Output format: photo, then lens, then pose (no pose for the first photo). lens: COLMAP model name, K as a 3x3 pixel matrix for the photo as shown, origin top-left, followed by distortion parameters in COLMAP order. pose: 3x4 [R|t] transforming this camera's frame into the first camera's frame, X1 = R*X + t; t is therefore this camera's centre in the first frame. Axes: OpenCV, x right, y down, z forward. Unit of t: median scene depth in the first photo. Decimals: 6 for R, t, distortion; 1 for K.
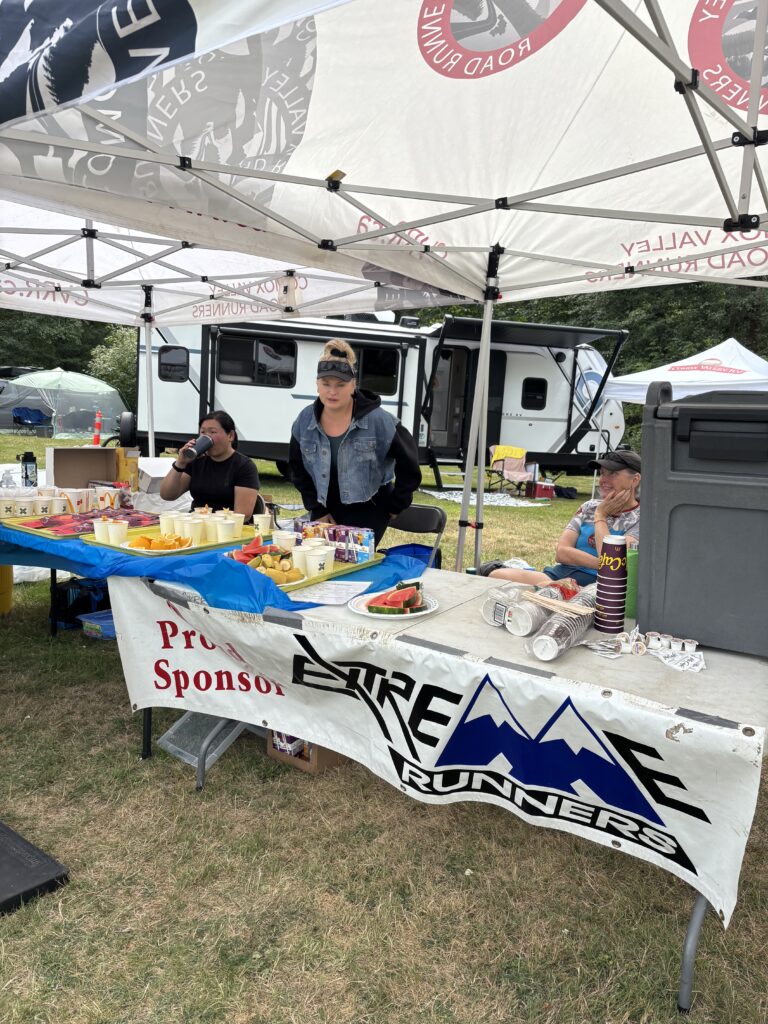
lens RADIAL K [[761.7, 0, 384.0], [0, 761.7, 512.0], [0, 0, 1]] dist [0.026968, 0.000960]
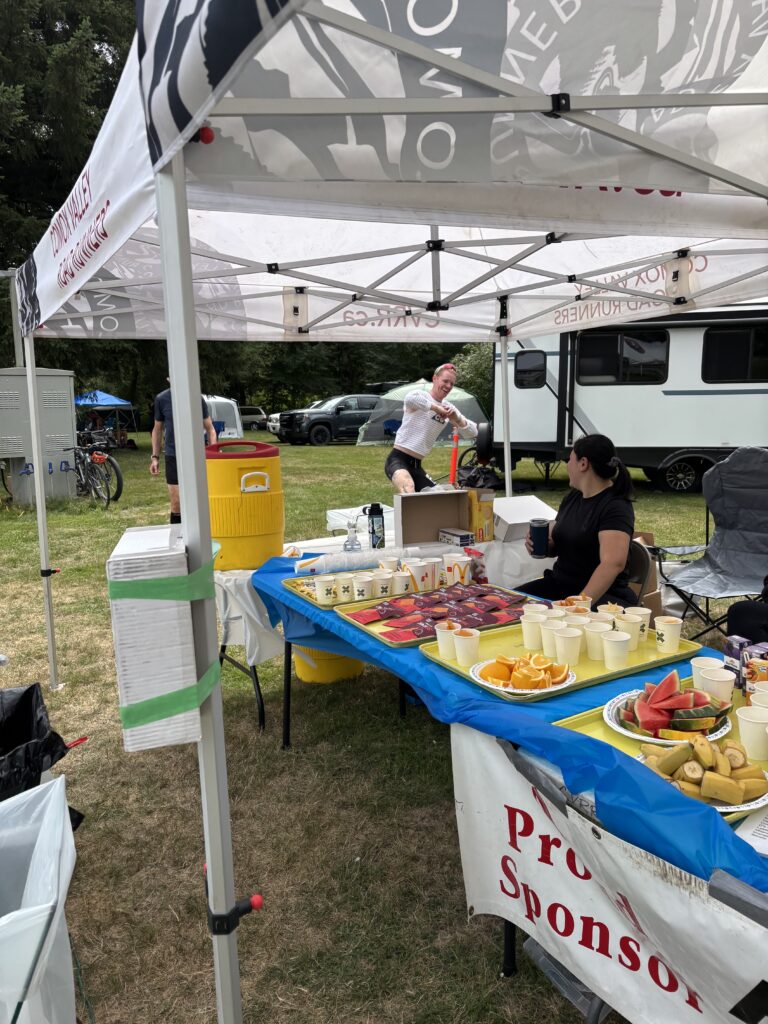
lens RADIAL K [[761.7, 0, 384.0], [0, 761.7, 512.0], [0, 0, 1]] dist [0.026968, 0.000960]
pose [[0.897121, -0.007644, -0.441718, -0.051756], [0.011241, 0.999922, 0.005526, -0.058955], [0.441641, -0.009923, 0.897137, 0.169748]]
